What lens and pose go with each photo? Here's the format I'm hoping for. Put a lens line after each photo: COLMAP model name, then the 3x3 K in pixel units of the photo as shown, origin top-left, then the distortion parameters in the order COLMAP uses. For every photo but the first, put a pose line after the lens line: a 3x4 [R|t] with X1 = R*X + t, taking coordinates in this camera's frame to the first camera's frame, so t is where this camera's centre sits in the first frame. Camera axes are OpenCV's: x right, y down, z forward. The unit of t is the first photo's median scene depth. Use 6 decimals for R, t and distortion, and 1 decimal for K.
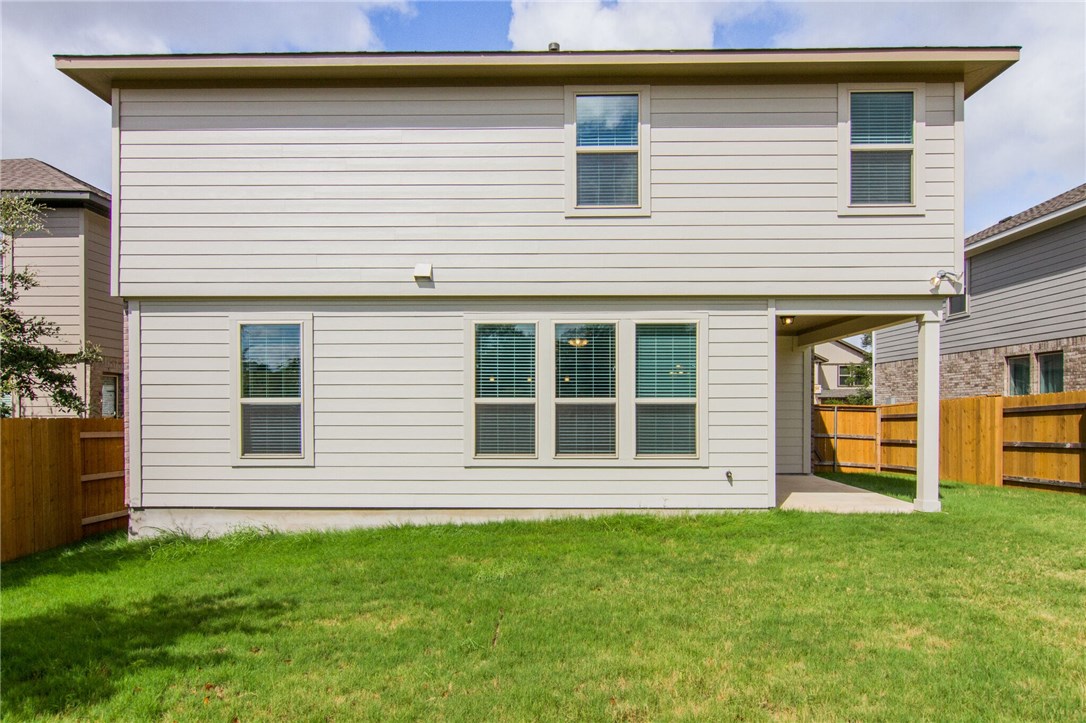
lens RADIAL K [[617.9, 0, 531.5], [0, 617.9, 351.6], [0, 0, 1]] dist [-0.001007, 0.000949]
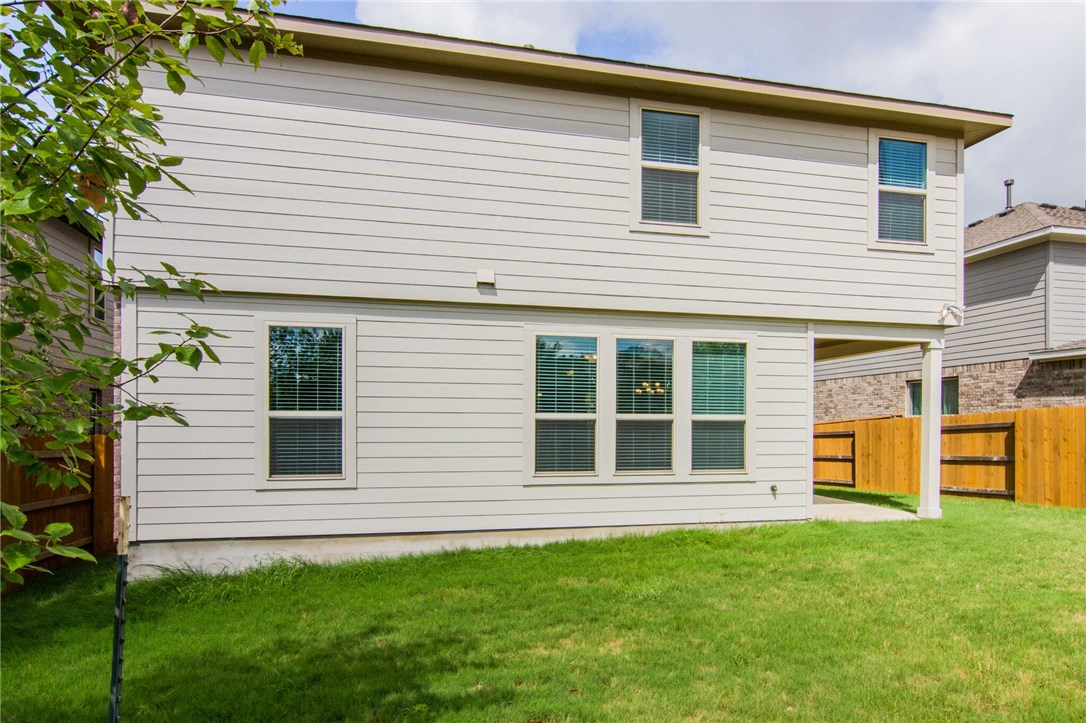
lens RADIAL K [[649.4, 0, 540.5], [0, 649.4, 363.5], [0, 0, 1]] dist [0.002136, 0.000333]
pose [[0.969947, 0.027418, 0.241767, -0.330155], [-0.026491, 0.999624, -0.007086, 0.005637], [-0.241871, 0.000468, 0.970308, 0.026055]]
